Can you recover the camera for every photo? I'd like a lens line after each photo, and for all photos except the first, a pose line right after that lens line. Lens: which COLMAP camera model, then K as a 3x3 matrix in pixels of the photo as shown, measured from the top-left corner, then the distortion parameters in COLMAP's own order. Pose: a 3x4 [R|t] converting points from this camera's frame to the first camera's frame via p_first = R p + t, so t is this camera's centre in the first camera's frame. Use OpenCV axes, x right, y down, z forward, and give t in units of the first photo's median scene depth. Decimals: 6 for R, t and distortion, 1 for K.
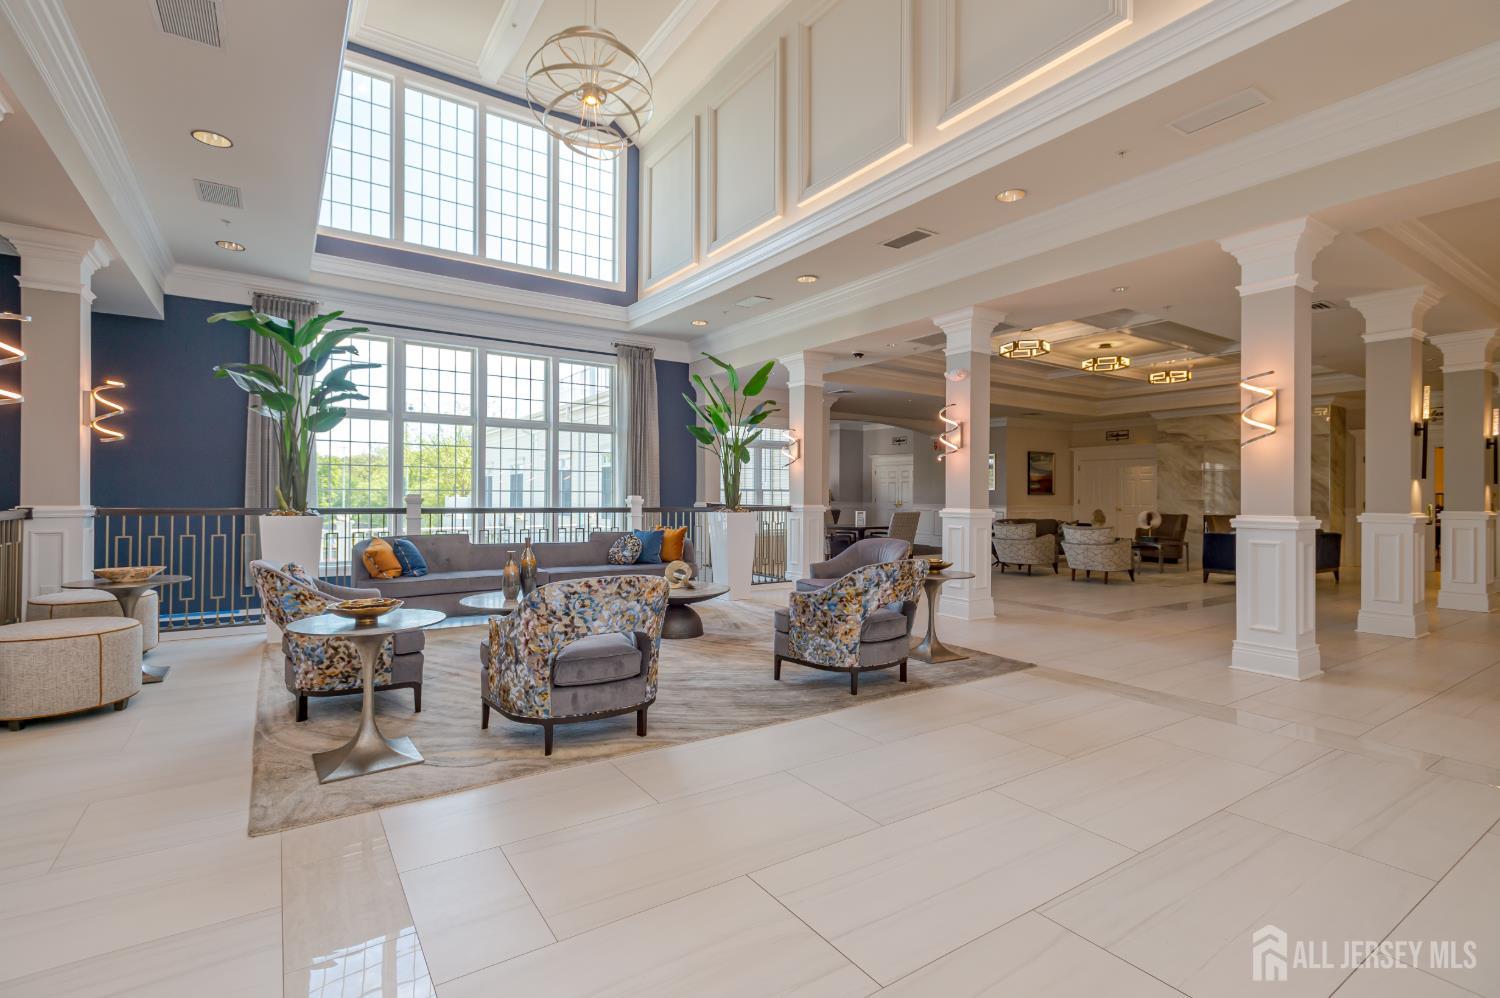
lens RADIAL K [[711.3, 0, 735.1], [0, 711.3, 497.2], [0, 0, 1]] dist [0.004614, -0.000089]
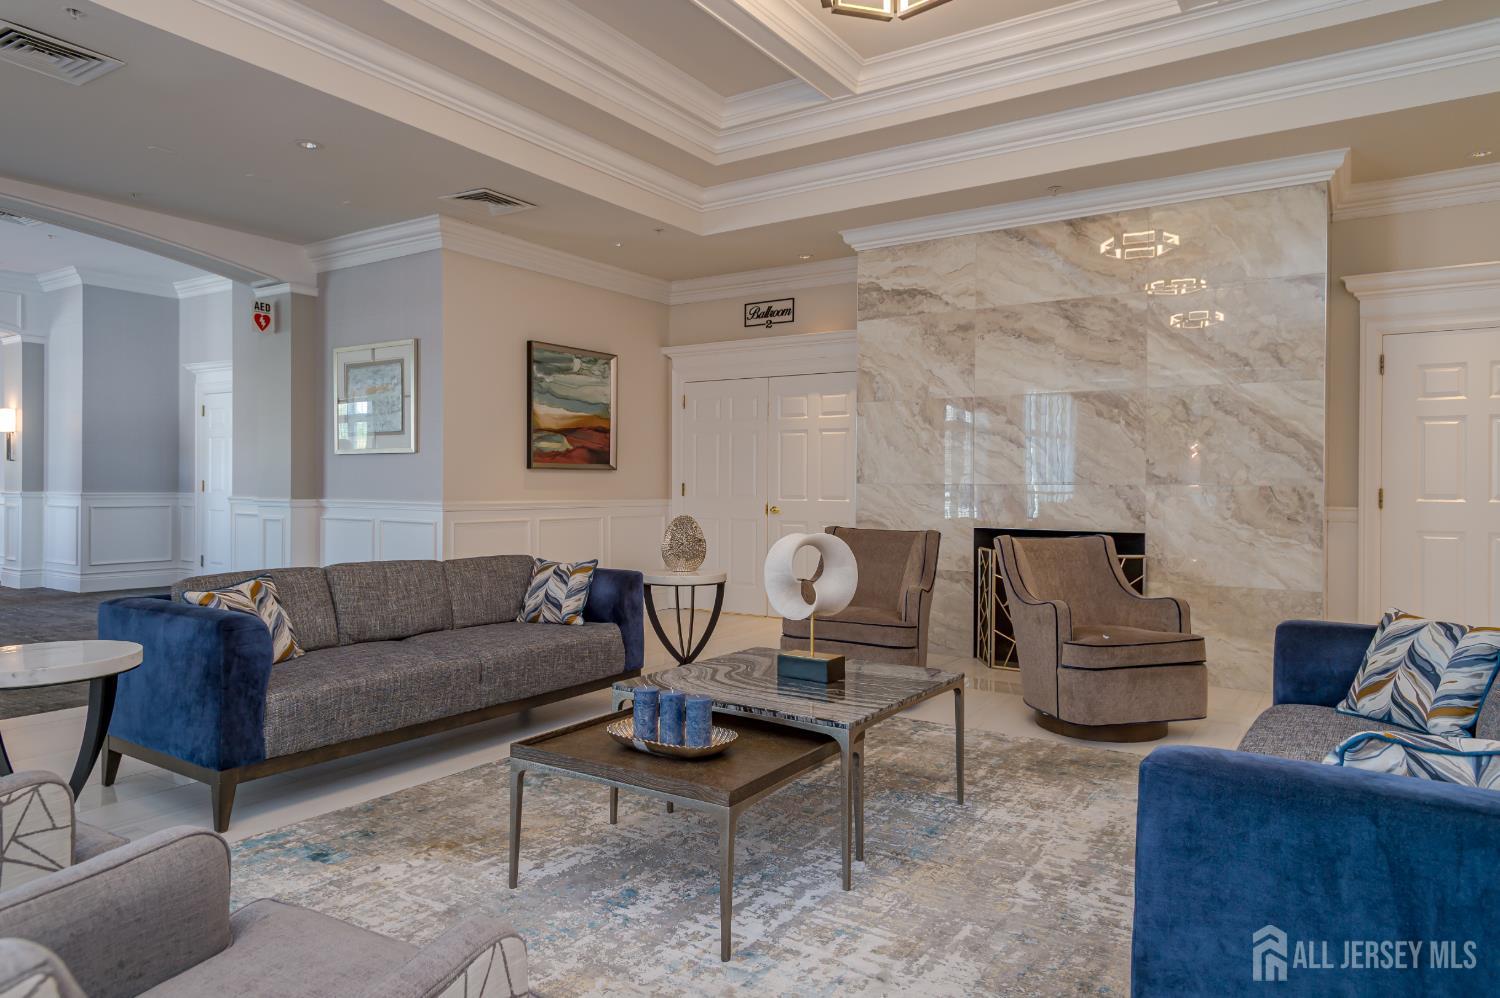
lens RADIAL K [[940.7, 0, 748.8], [0, 940.7, 494.1], [0, 0, 1]] dist [0.002361, 0.000142]
pose [[0.921012, -0.004057, 0.389512, 0.343961], [-0.001593, 0.999898, 0.014181, 0.002047], [-0.389530, -0.013681, 0.920912, 0.563498]]
